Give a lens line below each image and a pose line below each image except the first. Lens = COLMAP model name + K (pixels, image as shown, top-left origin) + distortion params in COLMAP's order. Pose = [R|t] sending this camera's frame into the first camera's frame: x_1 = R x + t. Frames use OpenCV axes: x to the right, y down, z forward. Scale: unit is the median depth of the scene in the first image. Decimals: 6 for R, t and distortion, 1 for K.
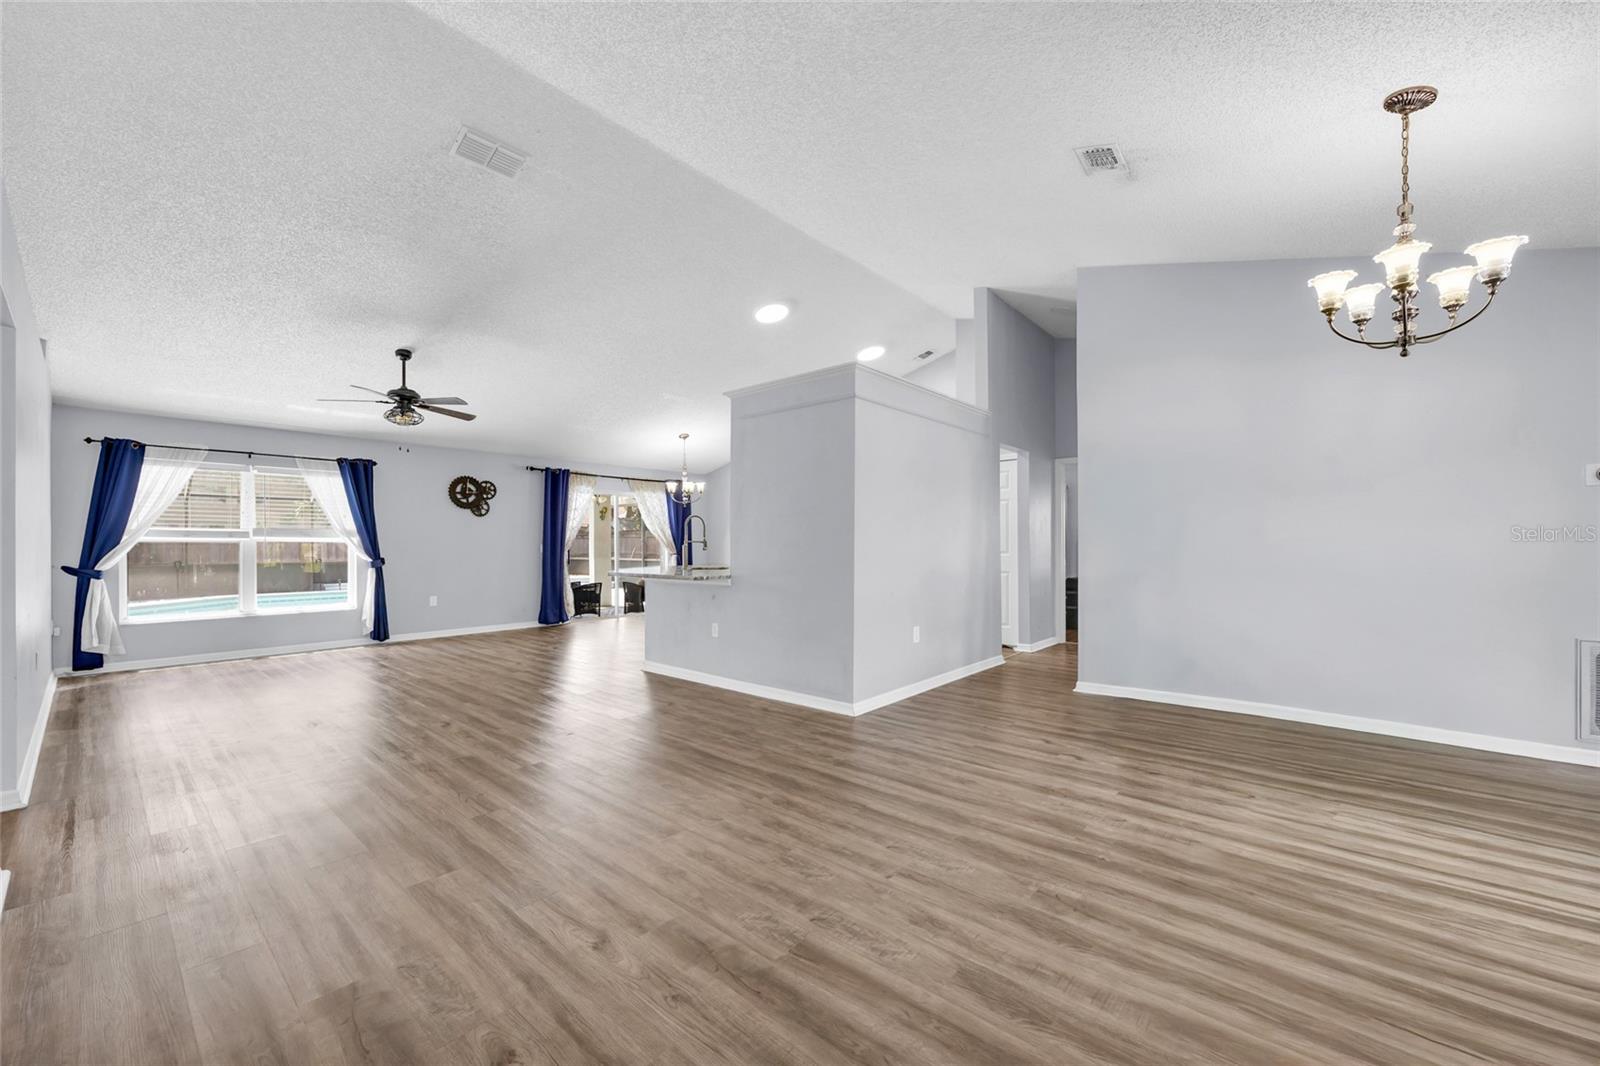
lens RADIAL K [[620.5, 0, 807.5], [0, 620.5, 546.0], [0, 0, 1]] dist [-0.000251, -0.000013]
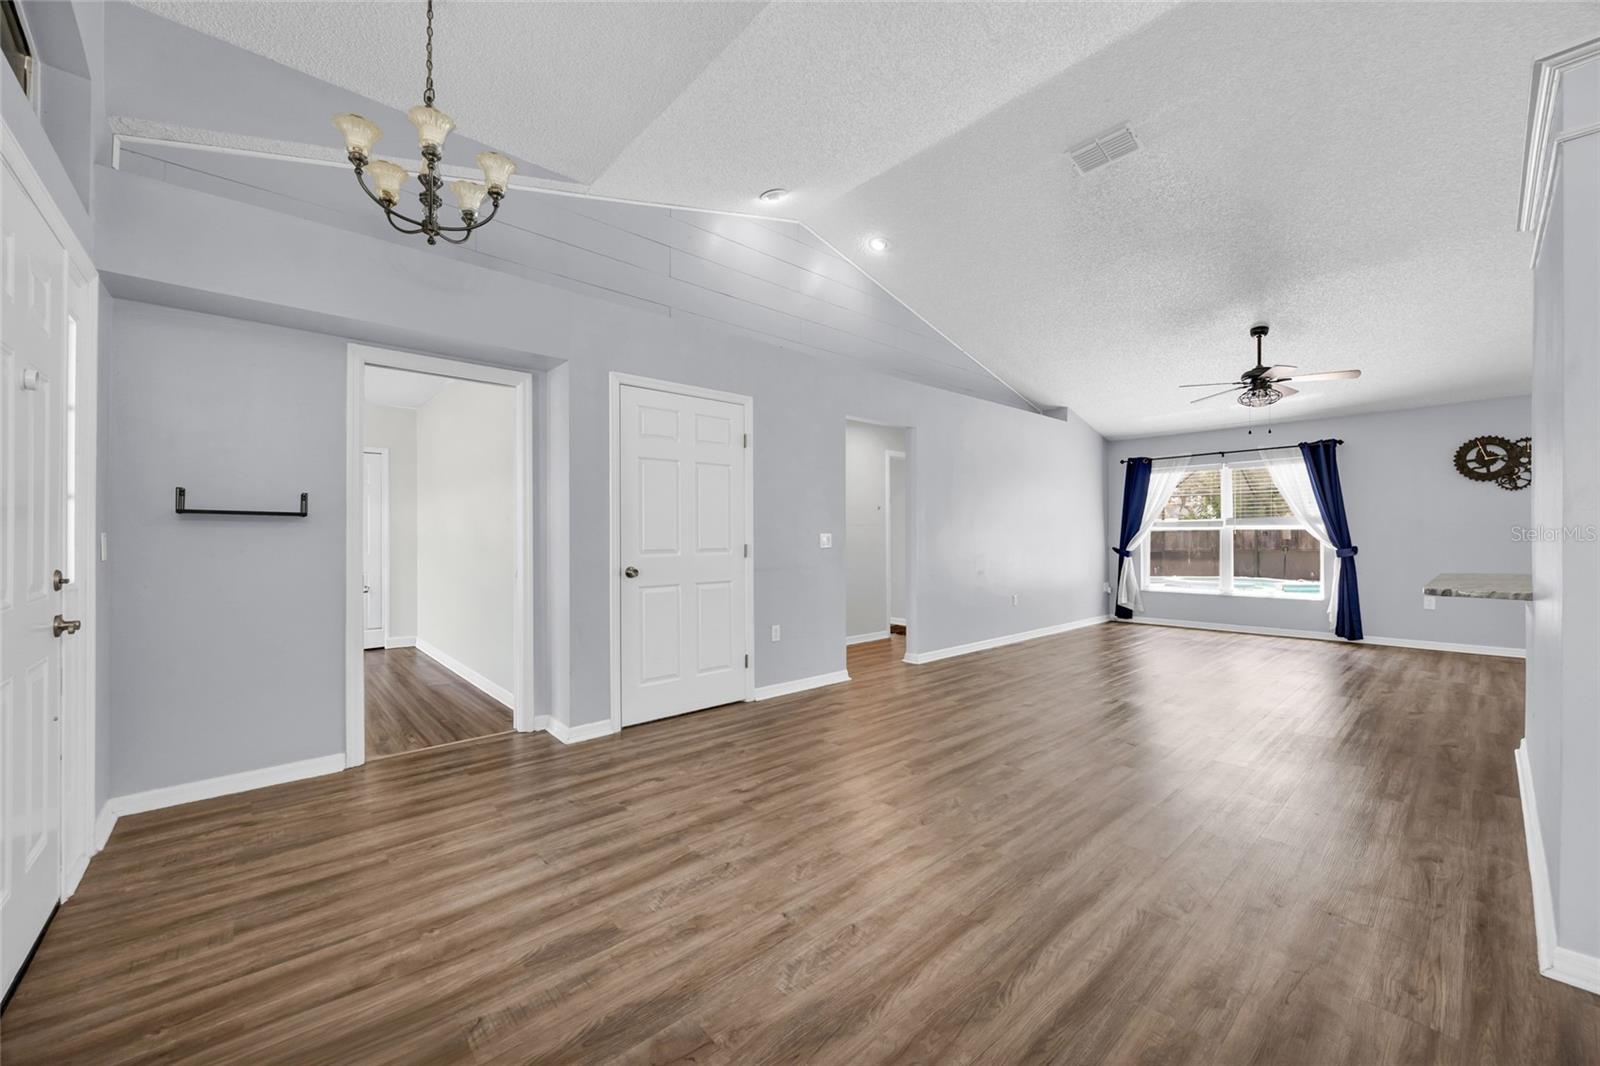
lens RADIAL K [[614.7, 0, 800.0], [0, 614.7, 533.0], [0, 0, 1]] dist [-0.003442, -0.000397]
pose [[-0.131619, -0.002662, -0.991297, 0.346679], [0.003425, 0.999989, -0.003140, -0.000362], [0.991294, -0.003808, -0.131608, 0.399996]]
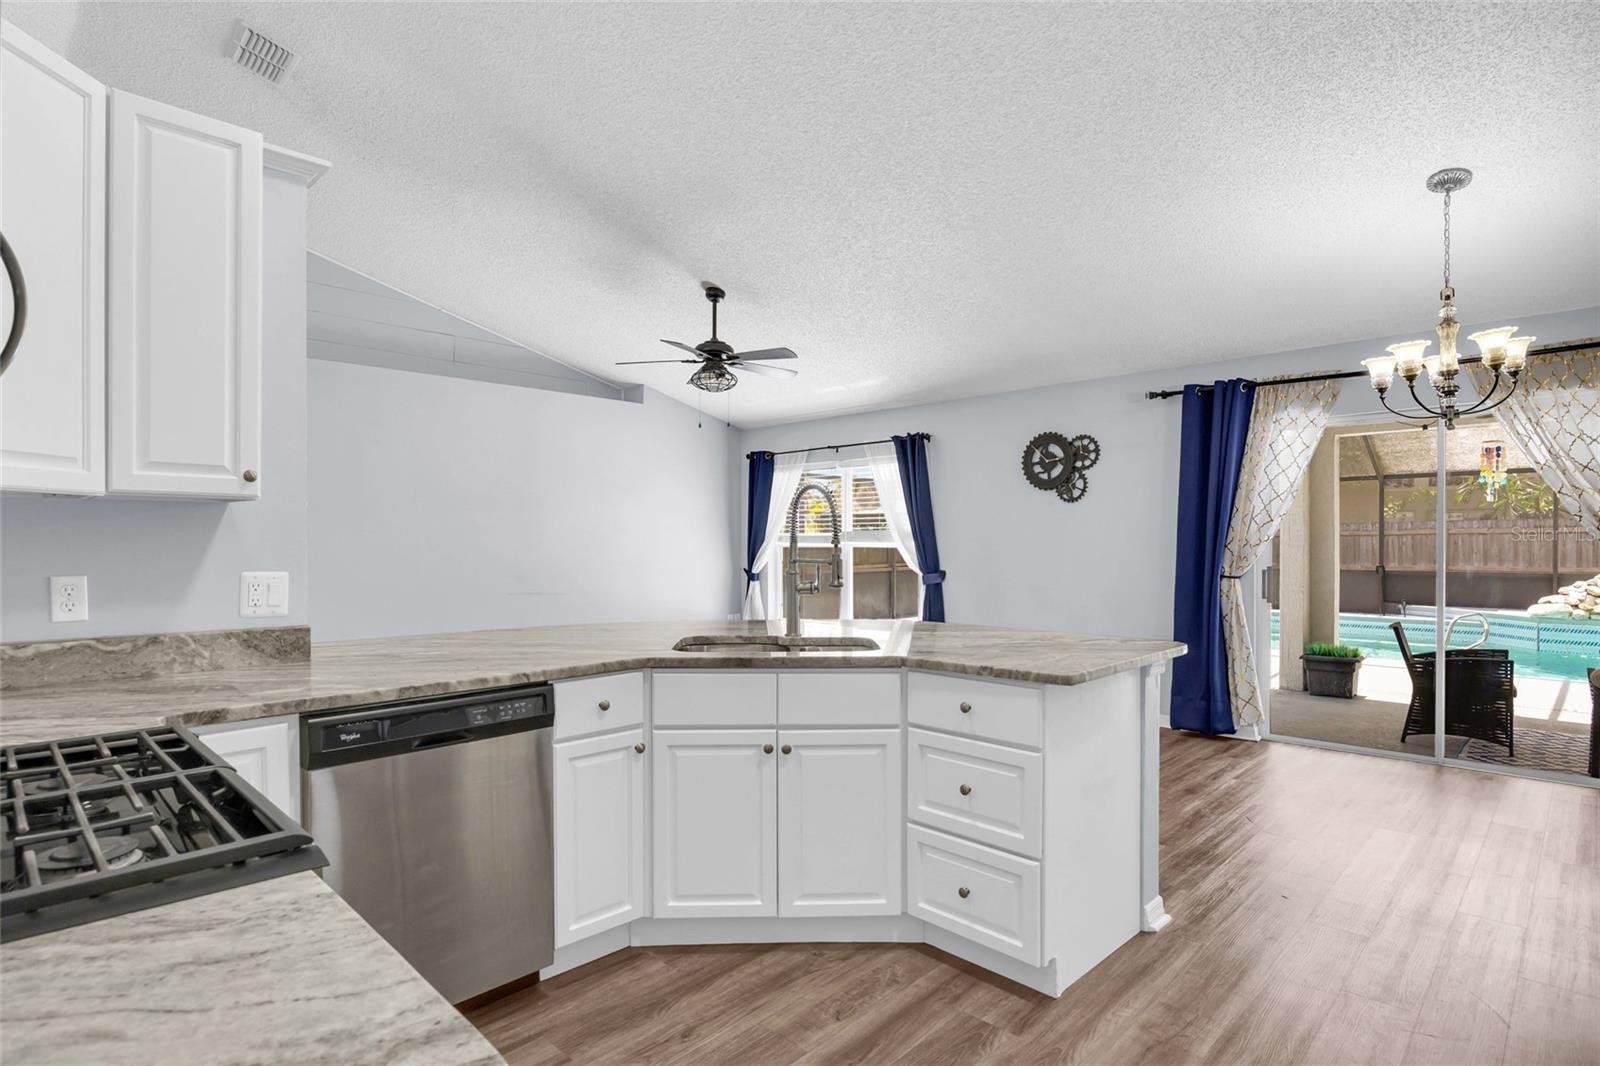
lens RADIAL K [[817.6, 0, 800.0], [0, 817.6, 533.0], [0, 0, 1]] dist [-0.002545, -0.000489]
pose [[-0.068508, -0.007332, -0.997624, 0.281722], [-0.002348, 0.999971, -0.007188, -0.019504], [0.997648, 0.001850, -0.068524, 1.095110]]
